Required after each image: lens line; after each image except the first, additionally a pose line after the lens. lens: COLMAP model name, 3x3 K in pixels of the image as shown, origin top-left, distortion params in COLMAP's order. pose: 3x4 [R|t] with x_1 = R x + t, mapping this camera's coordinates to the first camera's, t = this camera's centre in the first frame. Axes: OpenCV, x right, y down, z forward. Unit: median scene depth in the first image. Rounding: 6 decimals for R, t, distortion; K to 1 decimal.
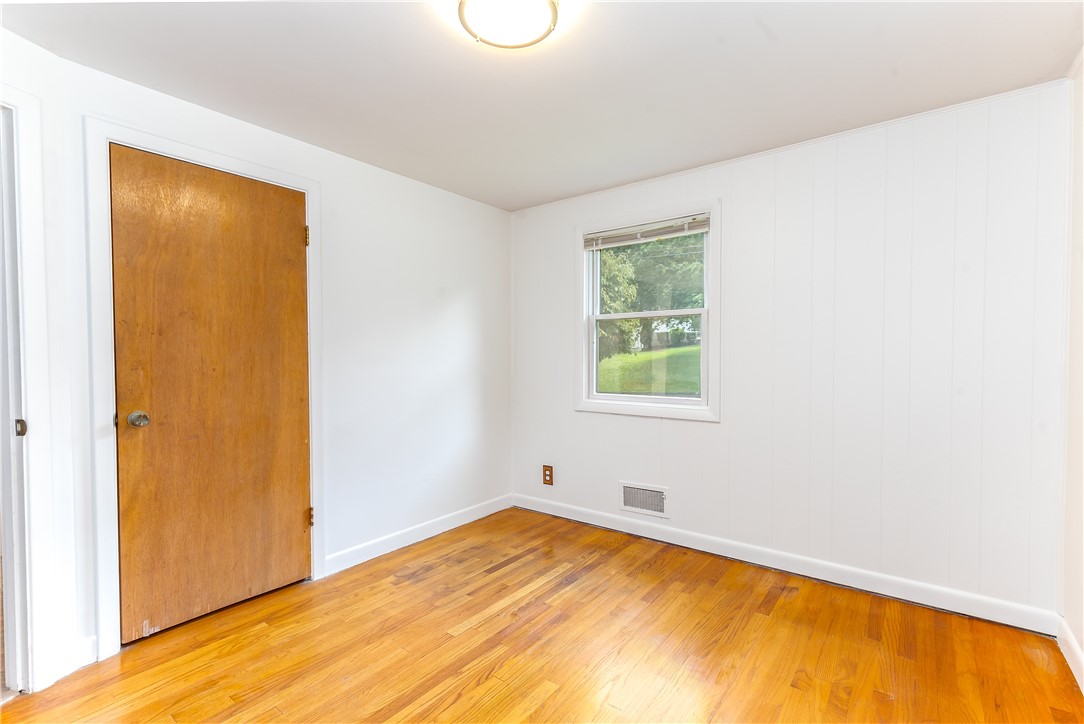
lens RADIAL K [[493.4, 0, 541.9], [0, 493.4, 363.3], [0, 0, 1]] dist [0.006184, -0.000955]
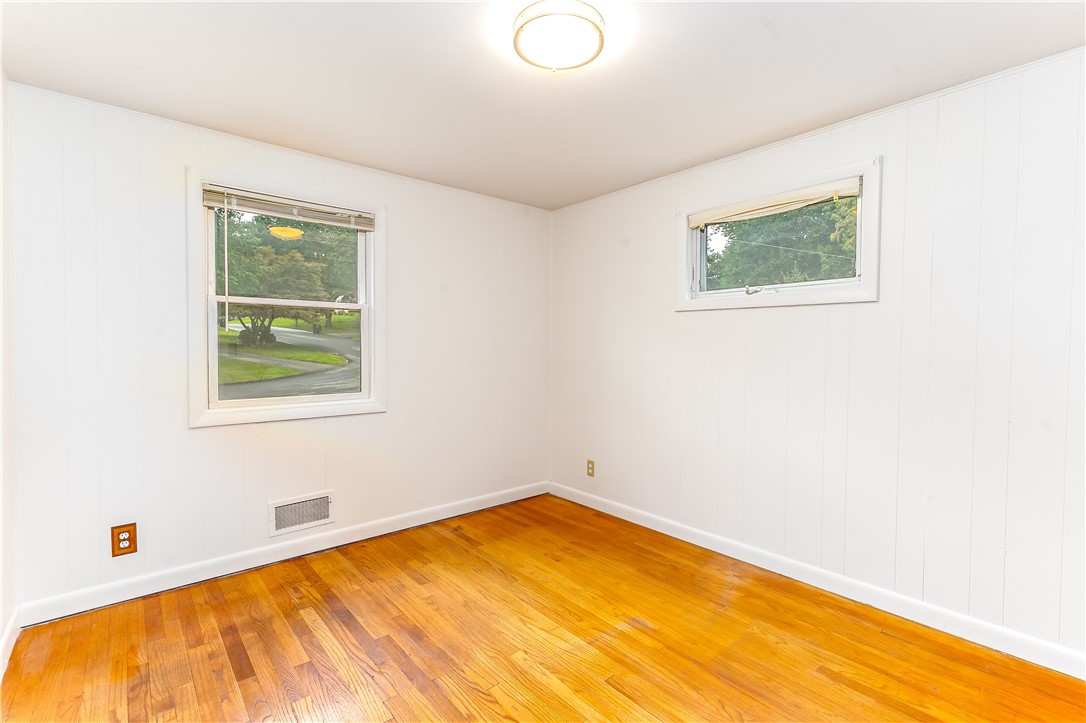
lens RADIAL K [[494.3, 0, 542.0], [0, 494.3, 356.7], [0, 0, 1]] dist [0.006184, -0.000955]
pose [[0.218418, -0.021055, 0.975628, -0.638736], [0.016534, 0.999704, 0.017873, -0.013882], [-0.975715, 0.012228, 0.218701, 0.440604]]
